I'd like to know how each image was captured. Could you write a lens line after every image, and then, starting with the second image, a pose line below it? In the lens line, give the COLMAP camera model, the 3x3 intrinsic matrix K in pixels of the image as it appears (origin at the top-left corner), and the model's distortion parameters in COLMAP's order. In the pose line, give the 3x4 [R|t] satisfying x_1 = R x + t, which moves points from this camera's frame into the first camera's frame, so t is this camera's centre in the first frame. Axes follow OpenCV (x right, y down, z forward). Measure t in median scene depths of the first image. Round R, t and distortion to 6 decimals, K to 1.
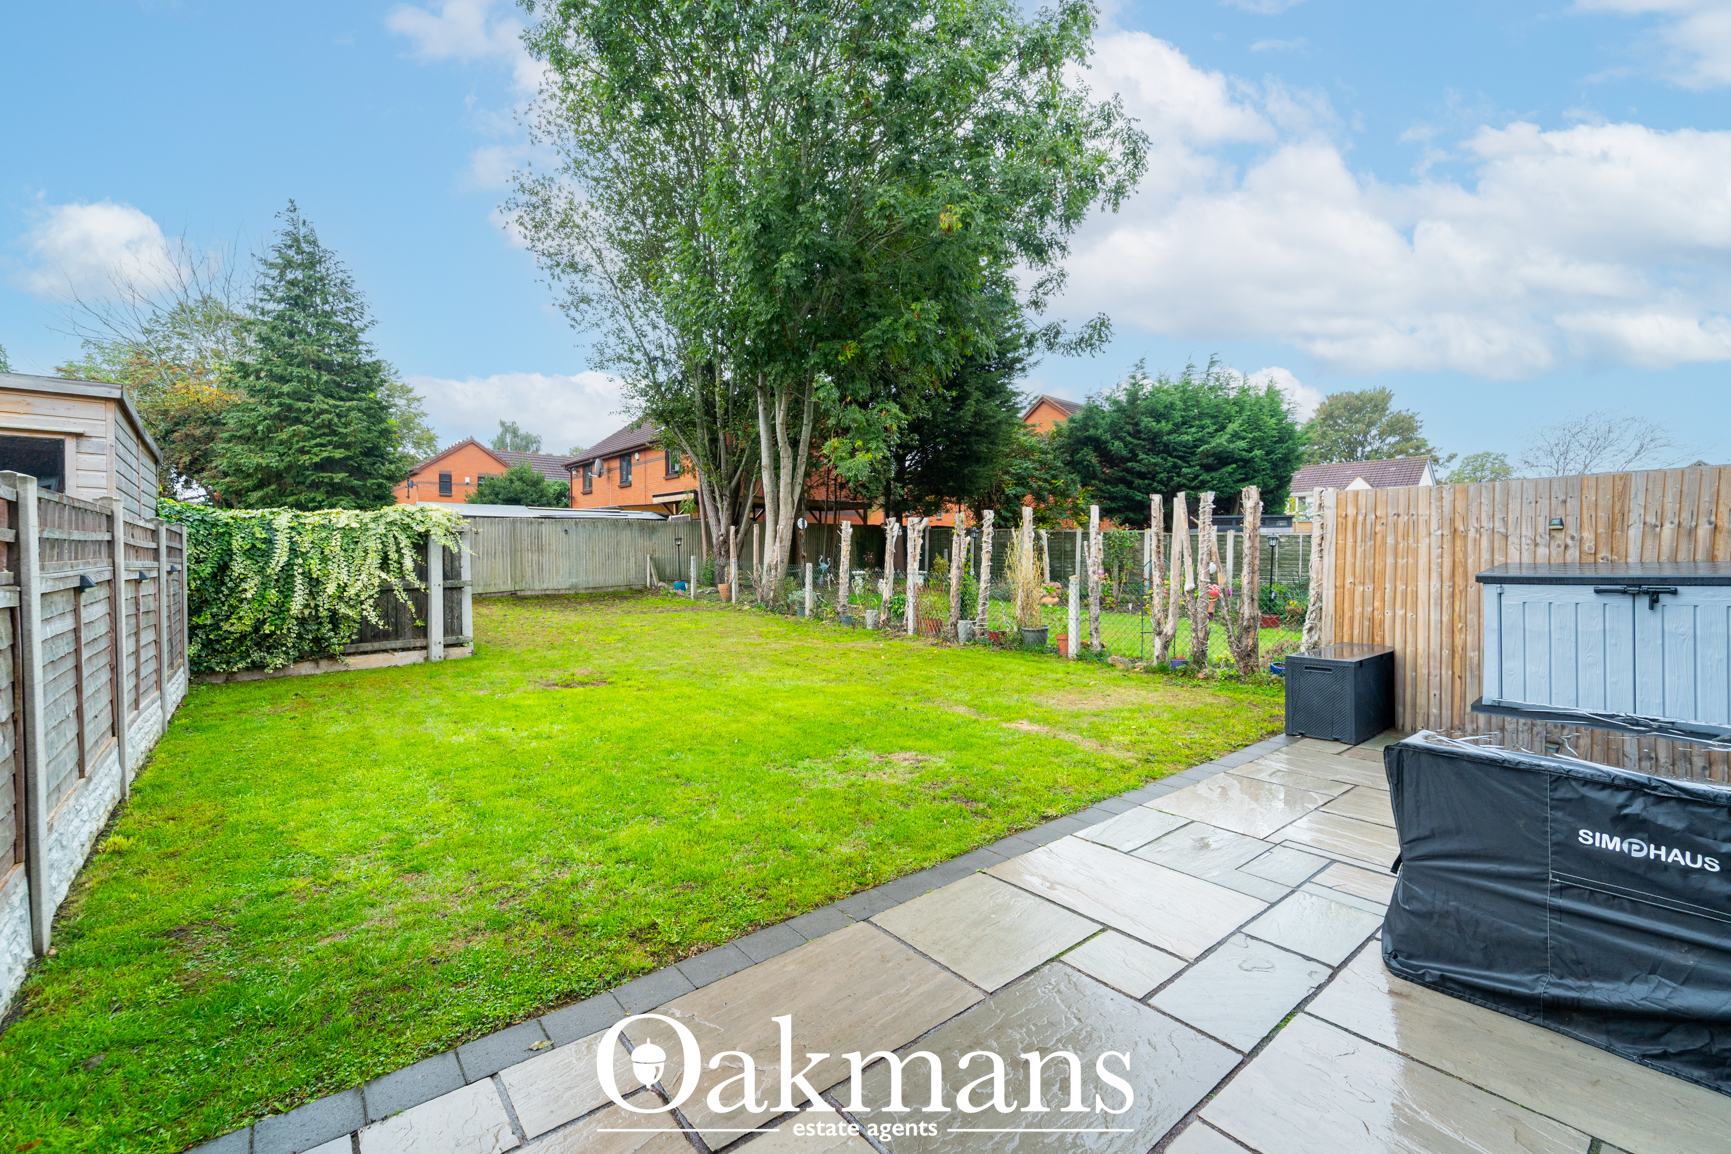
lens RADIAL K [[724.8, 0, 877.1], [0, 724.8, 569.0], [0, 0, 1]] dist [0.000179, 0.000138]
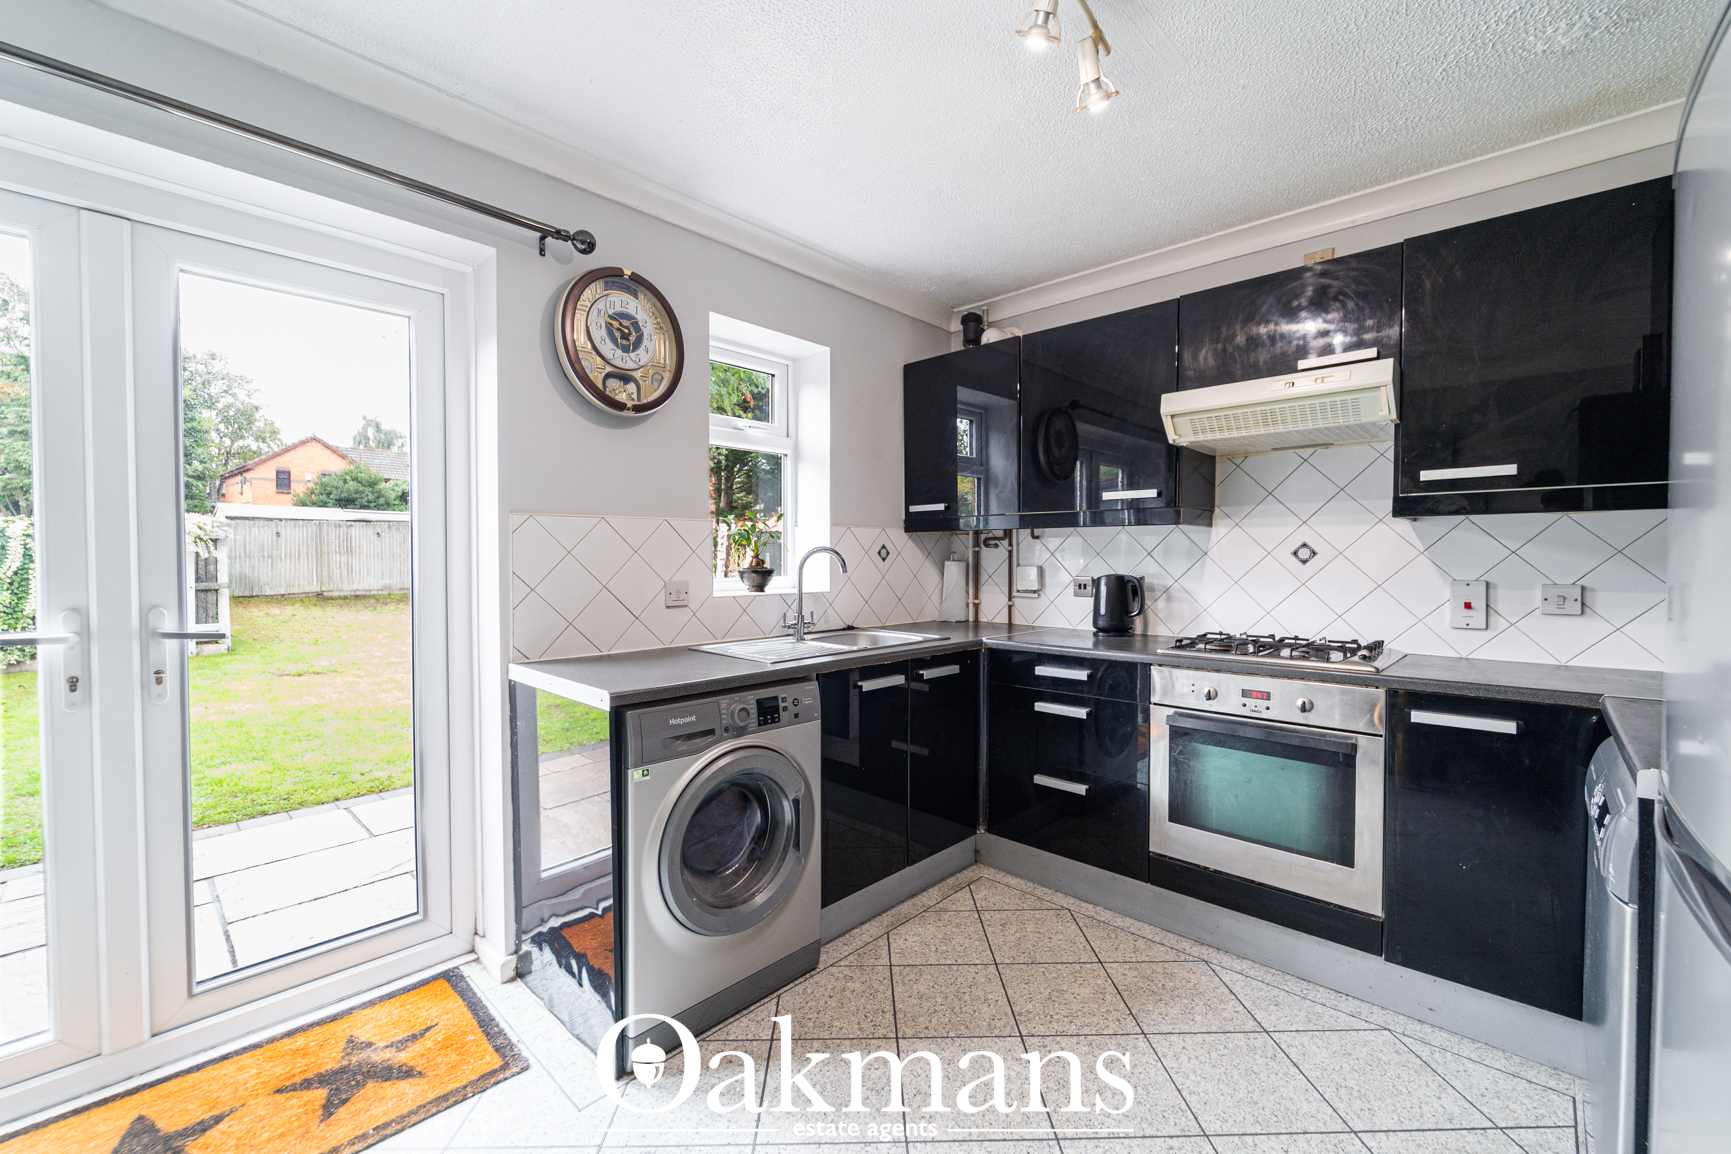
lens RADIAL K [[705.2, 0, 869.7], [0, 705.2, 576.5], [0, 0, 1]] dist [0.000117, 0.000004]
pose [[0.991225, 0.002884, 0.132155, 0.200056], [-0.004260, 0.999940, 0.010132, -0.007001], [-0.132118, -0.010606, 0.991177, -0.142146]]
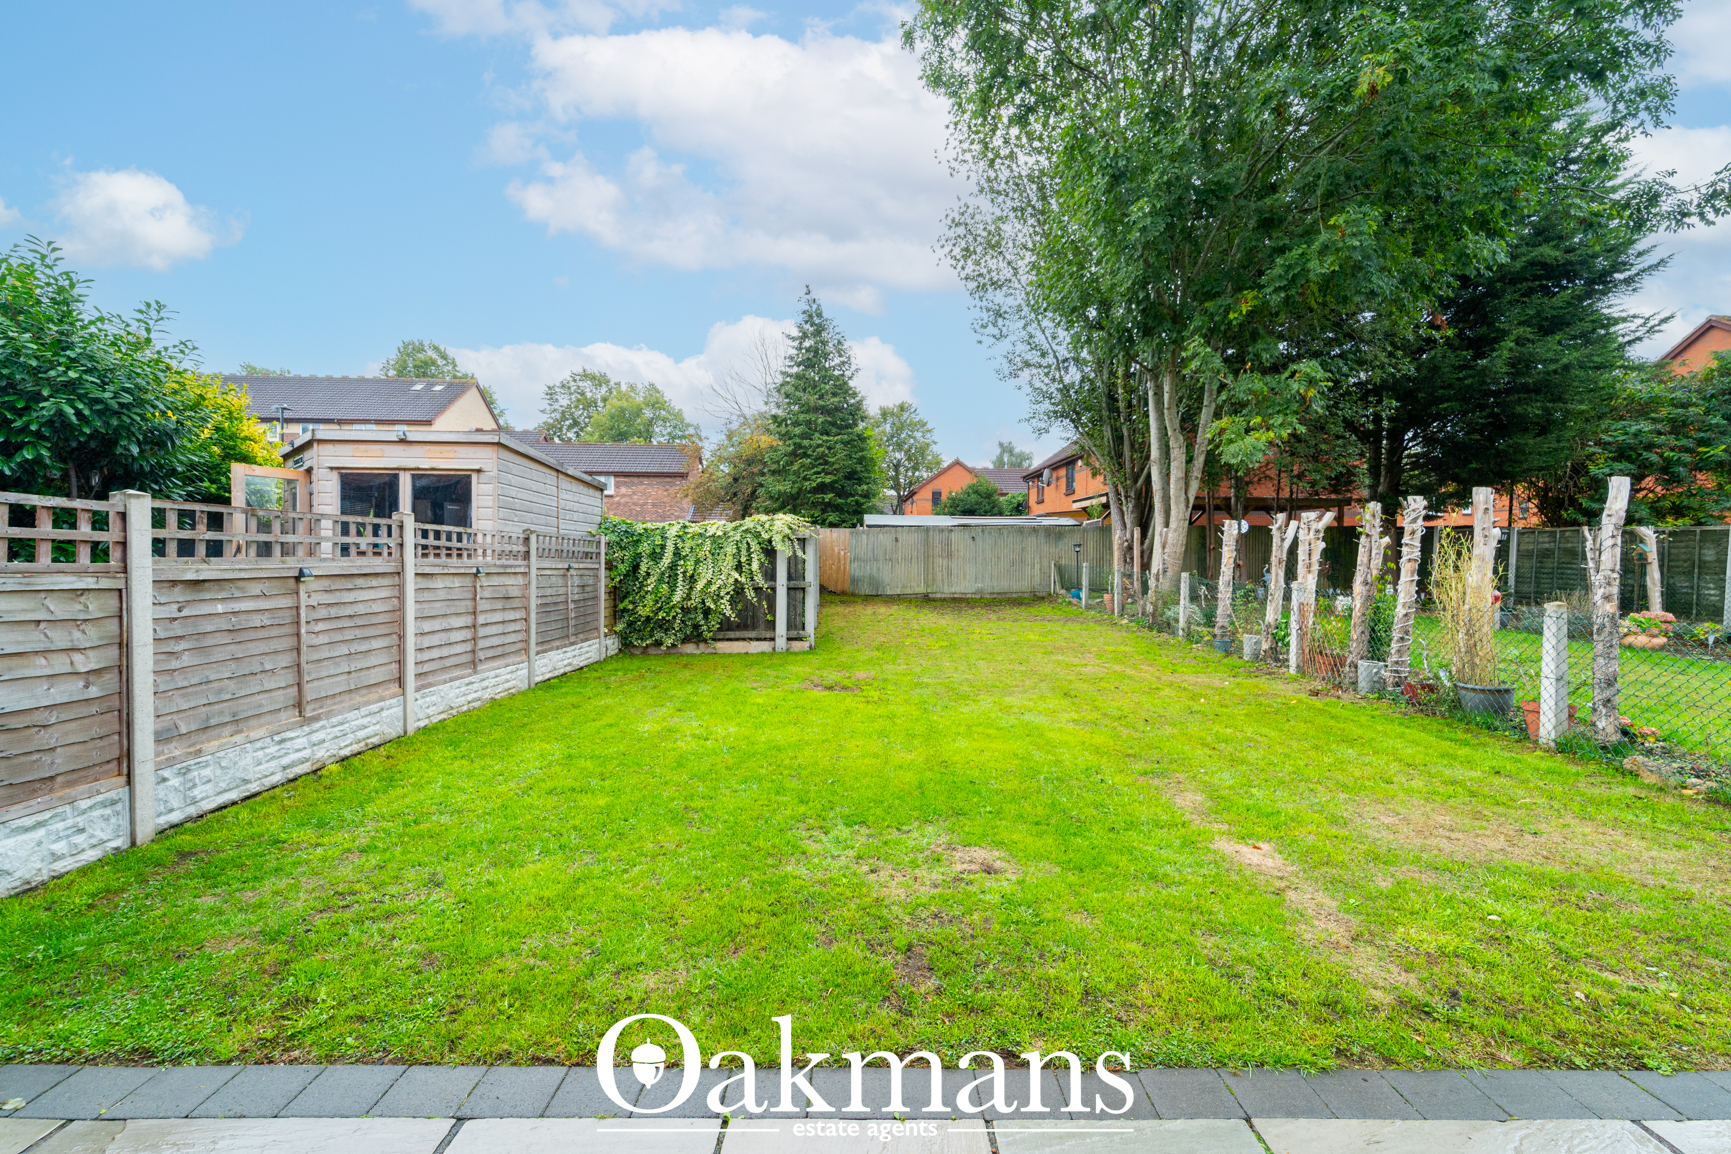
lens RADIAL K [[705.2, 0, 869.7], [0, 705.2, 576.5], [0, 0, 1]] dist [0.000117, 0.000004]
pose [[0.776231, 0.022326, -0.630053, 0.144780], [-0.022133, 0.999722, 0.008157, -0.002680], [0.630060, 0.007613, 0.776509, 0.164338]]
